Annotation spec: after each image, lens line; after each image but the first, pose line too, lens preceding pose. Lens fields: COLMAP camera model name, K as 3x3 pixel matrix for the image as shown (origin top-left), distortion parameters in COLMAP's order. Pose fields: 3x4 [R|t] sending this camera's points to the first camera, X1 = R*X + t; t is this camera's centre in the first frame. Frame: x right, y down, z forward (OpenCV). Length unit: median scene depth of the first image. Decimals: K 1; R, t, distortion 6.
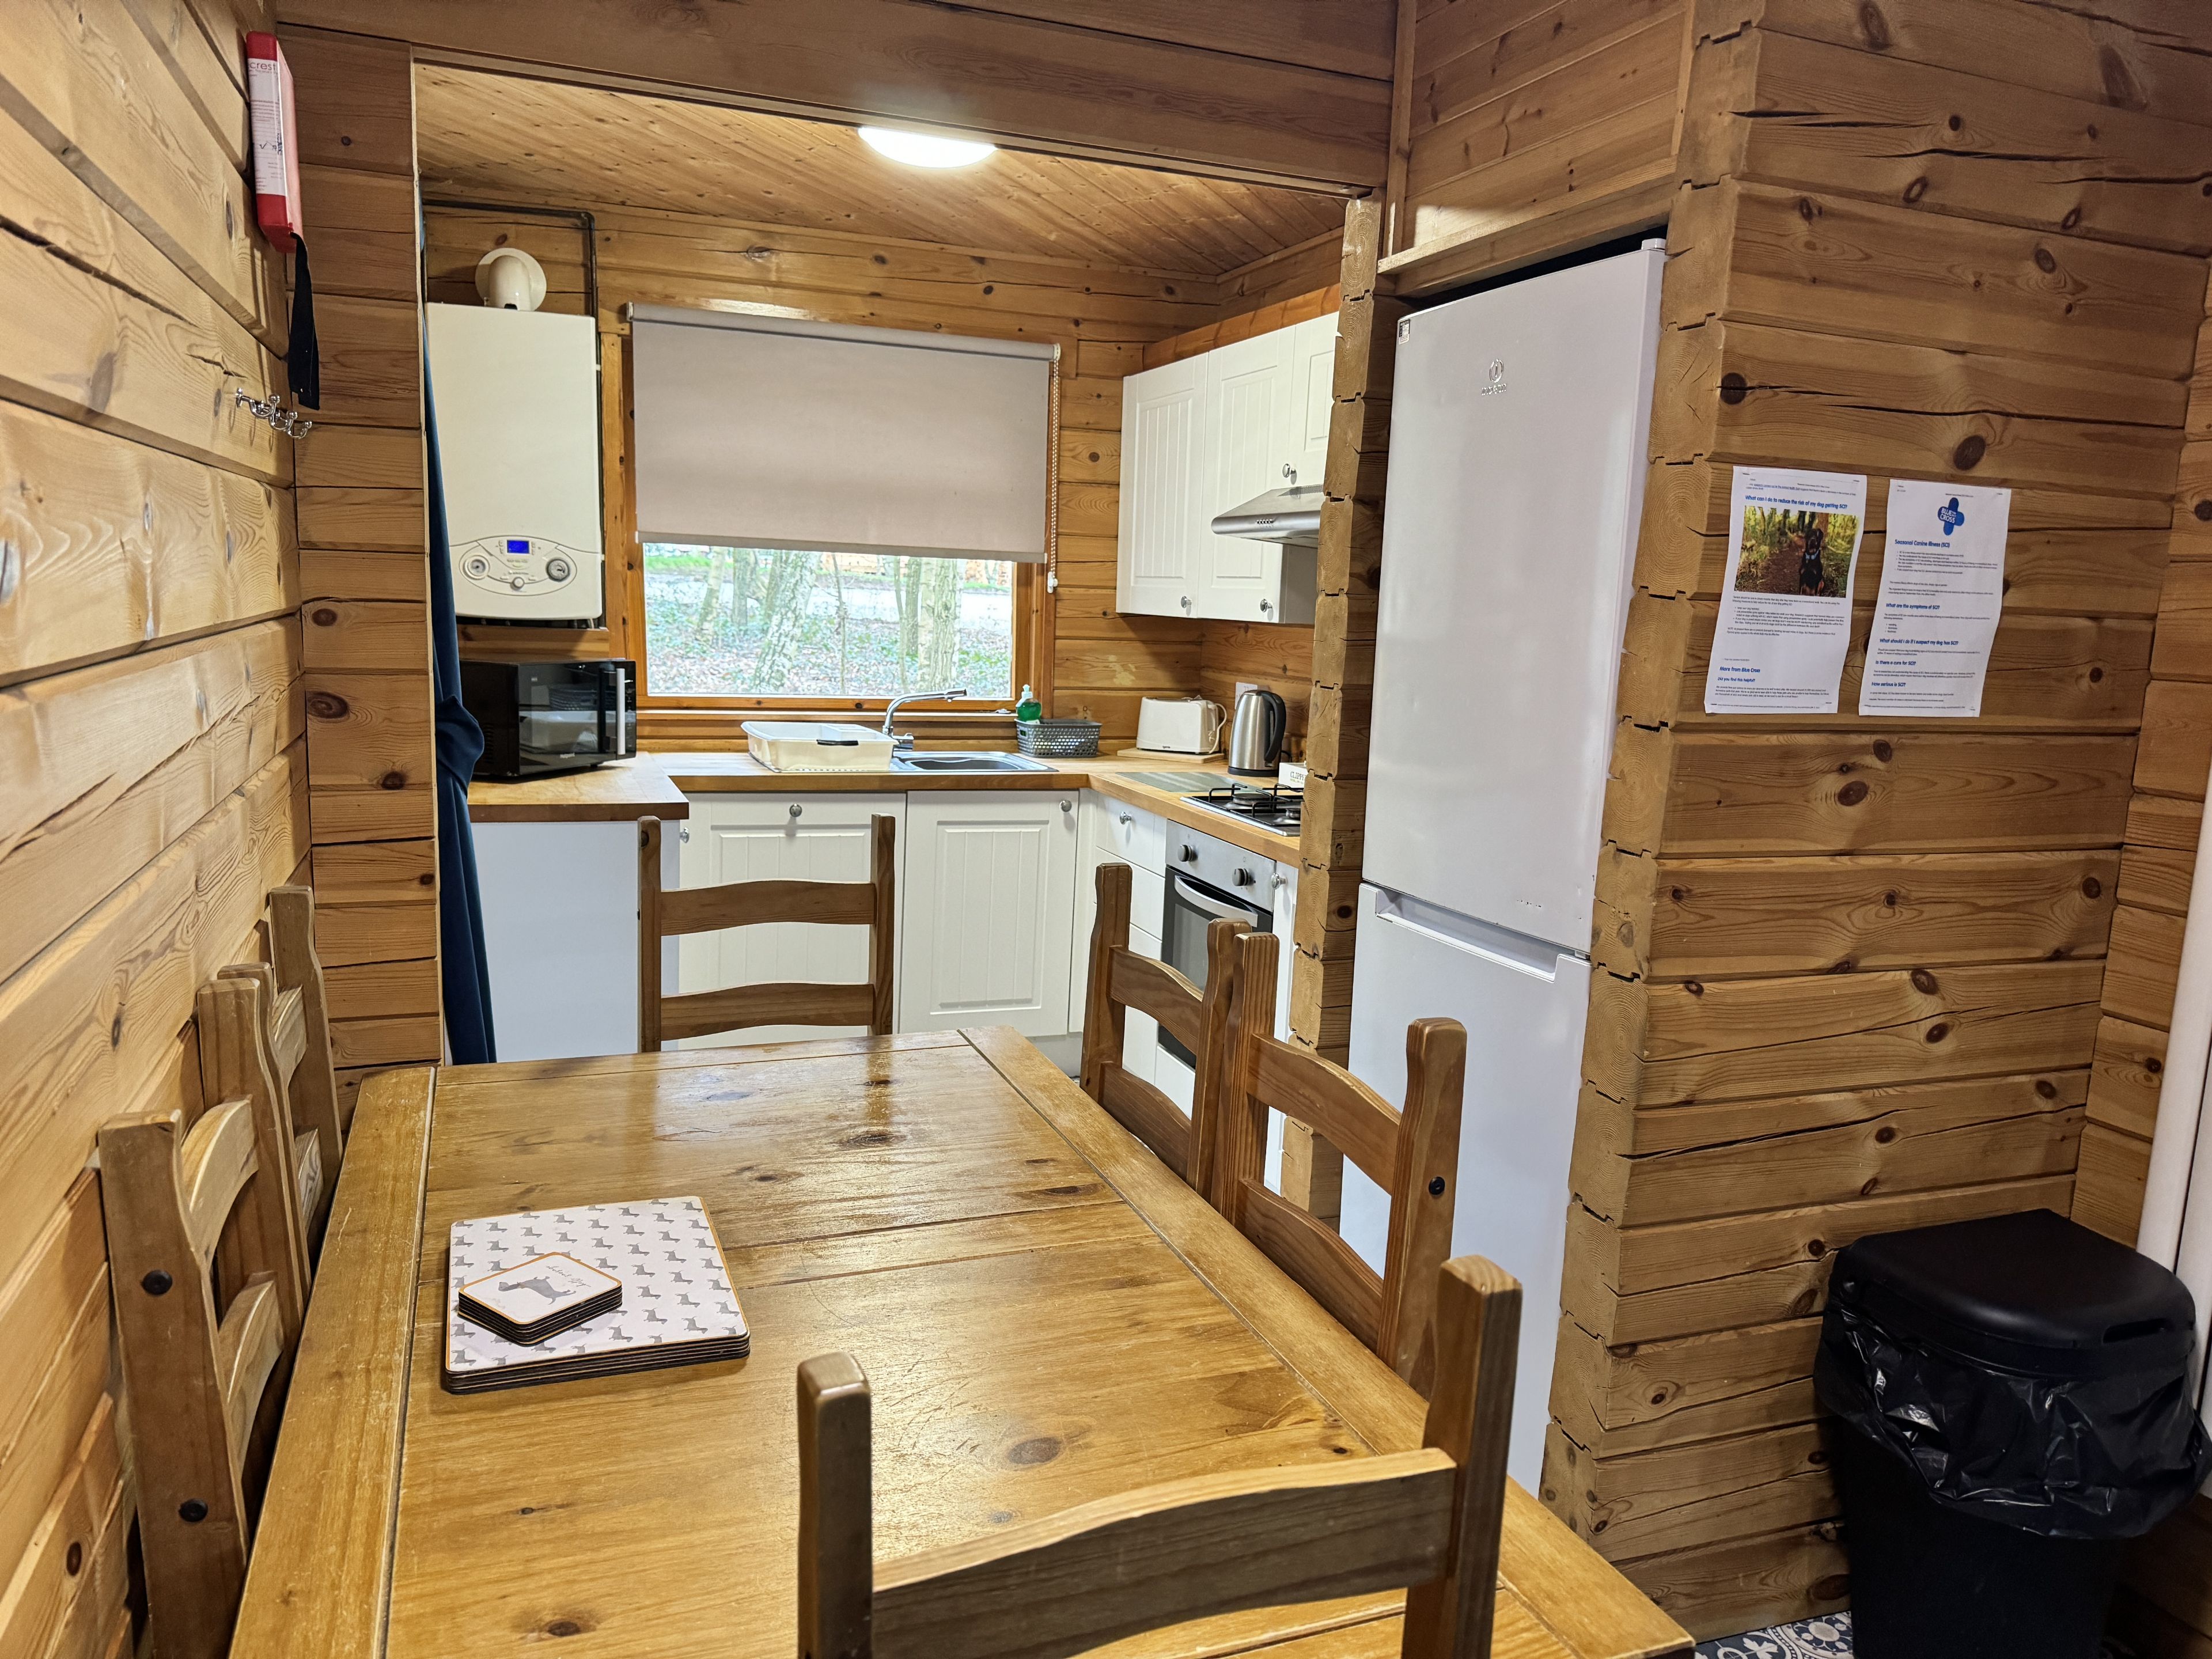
lens RADIAL K [[1562.0, 0, 1137.3], [0, 1562.0, 881.0], [0, 0, 1]] dist [0.012359, -0.017652]
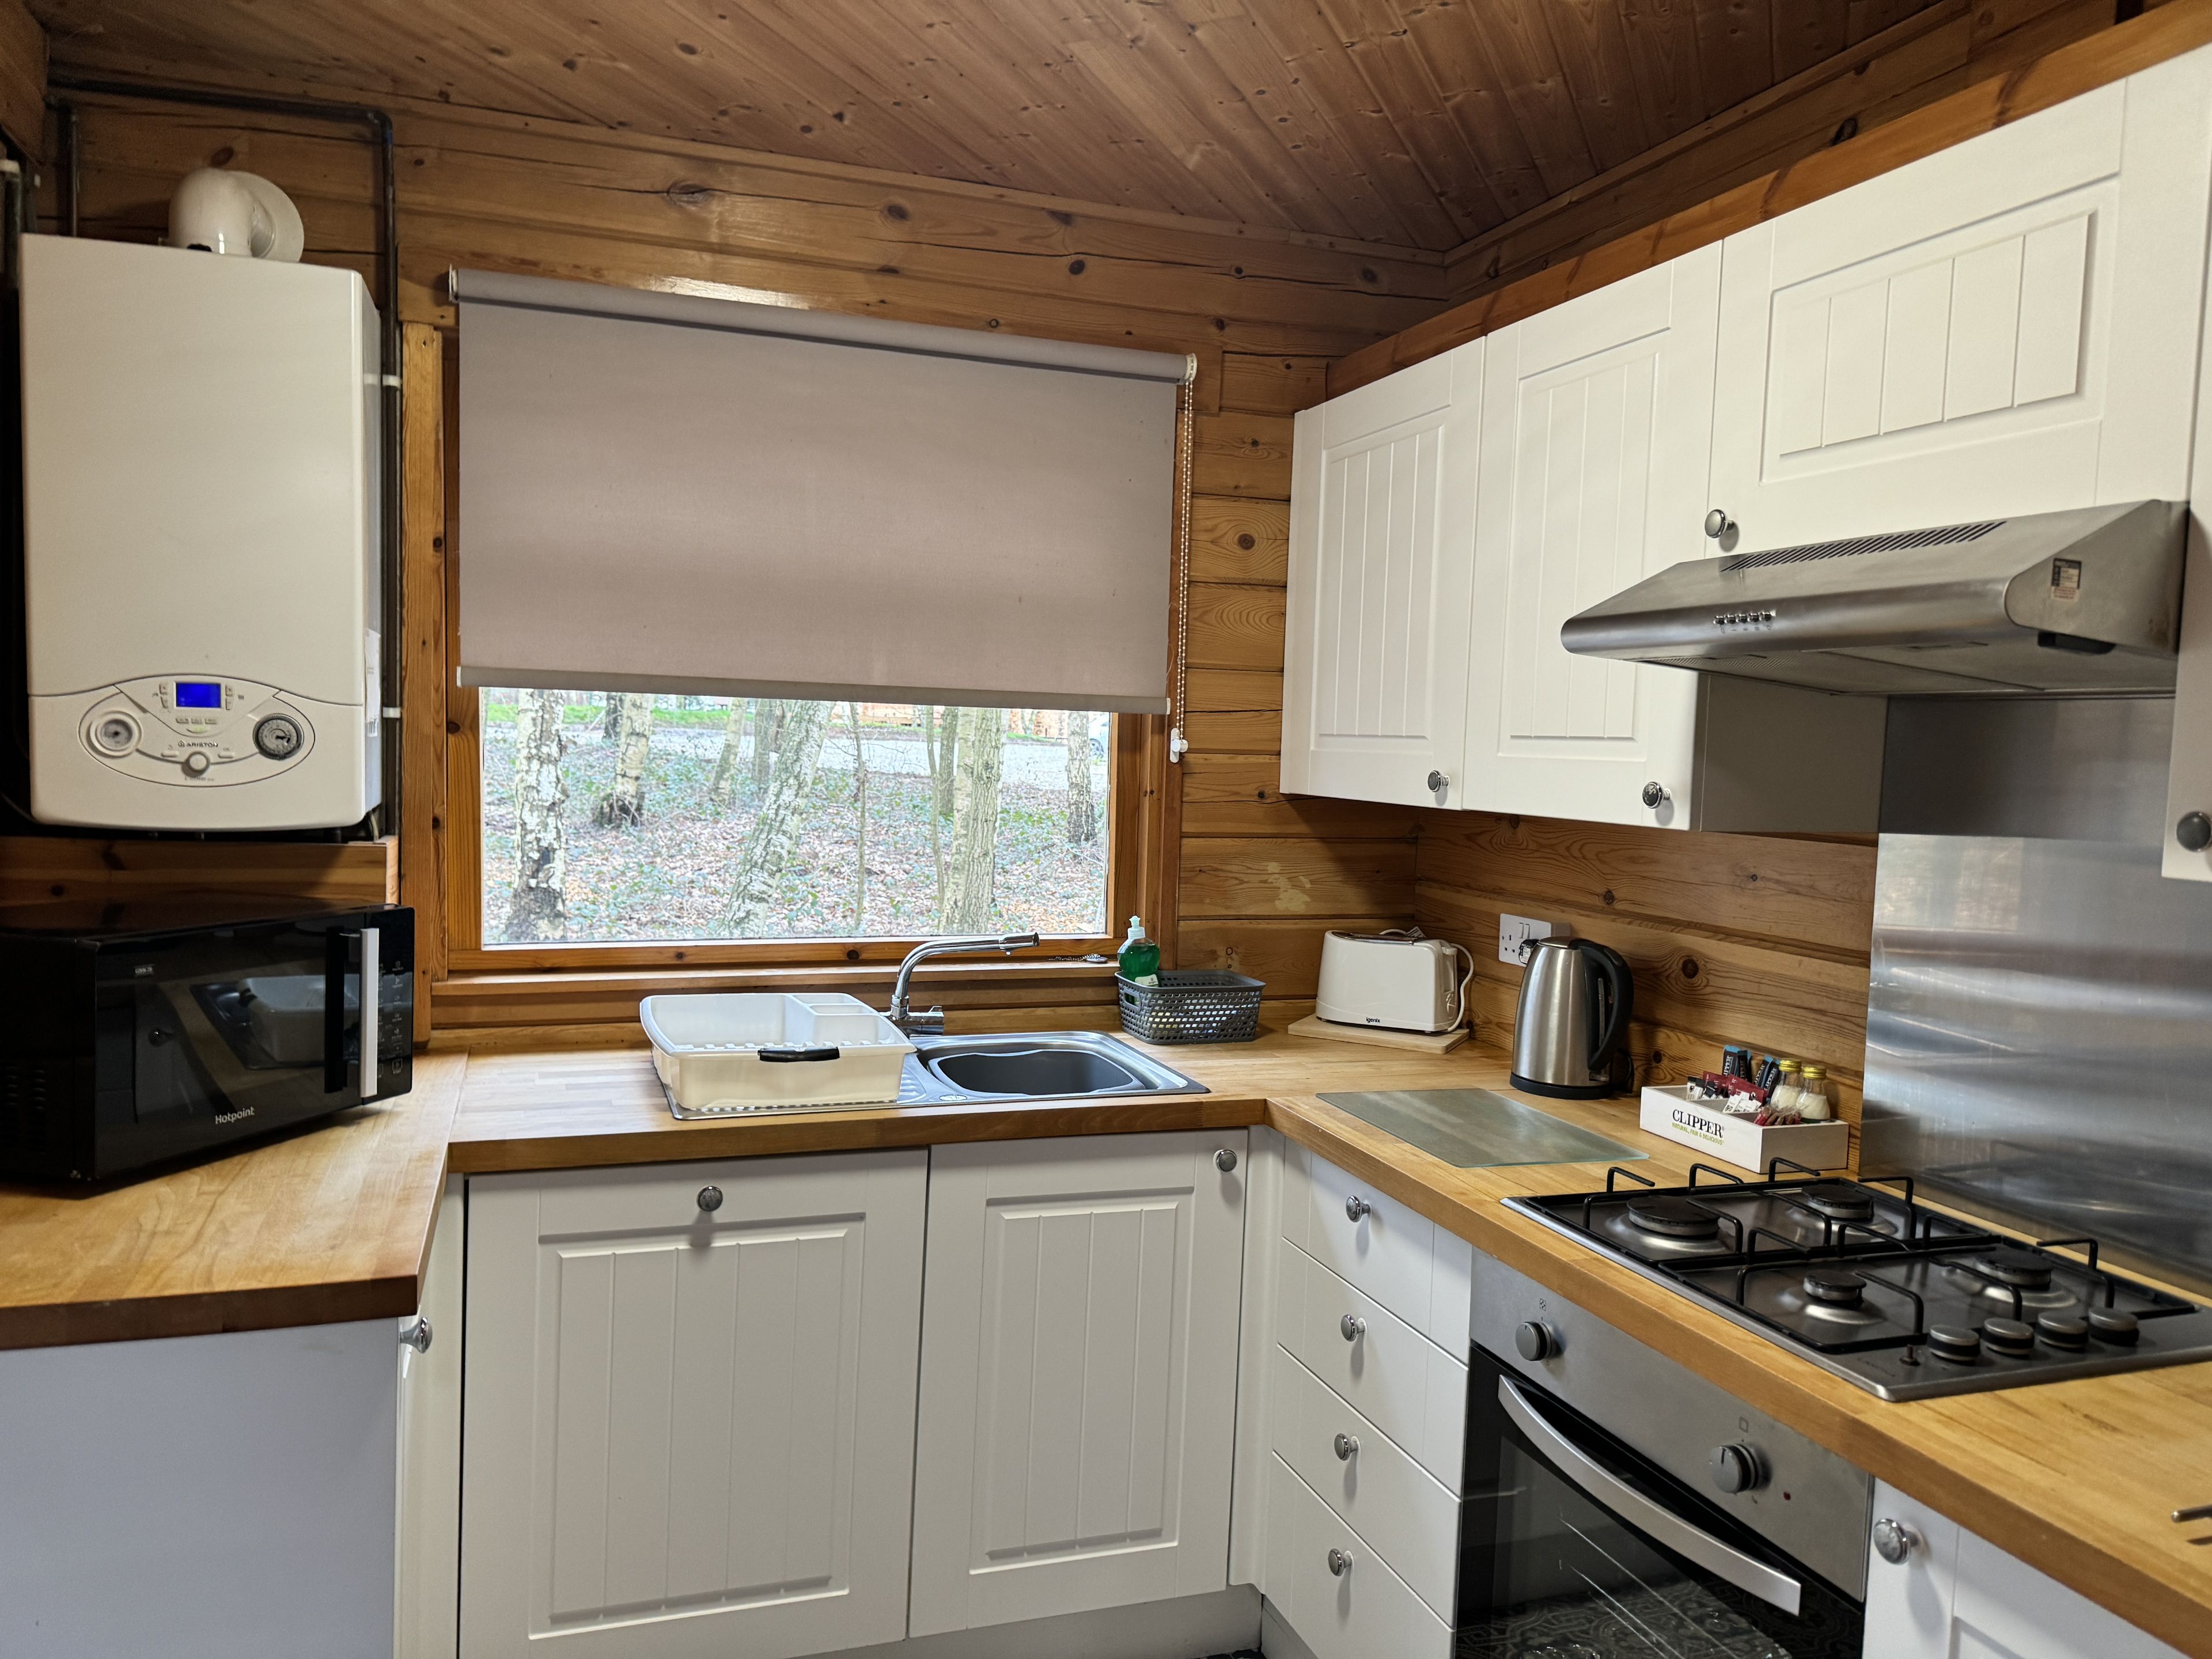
lens RADIAL K [[1562.0, 0, 1100.3], [0, 1562.0, 832.1], [0, 0, 1]] dist [0.012359, -0.017652]
pose [[0.999021, -0.006015, -0.043823, -0.061008], [0.000556, 0.992340, -0.123533, -0.088587], [0.044230, 0.123387, 0.991372, 0.429682]]
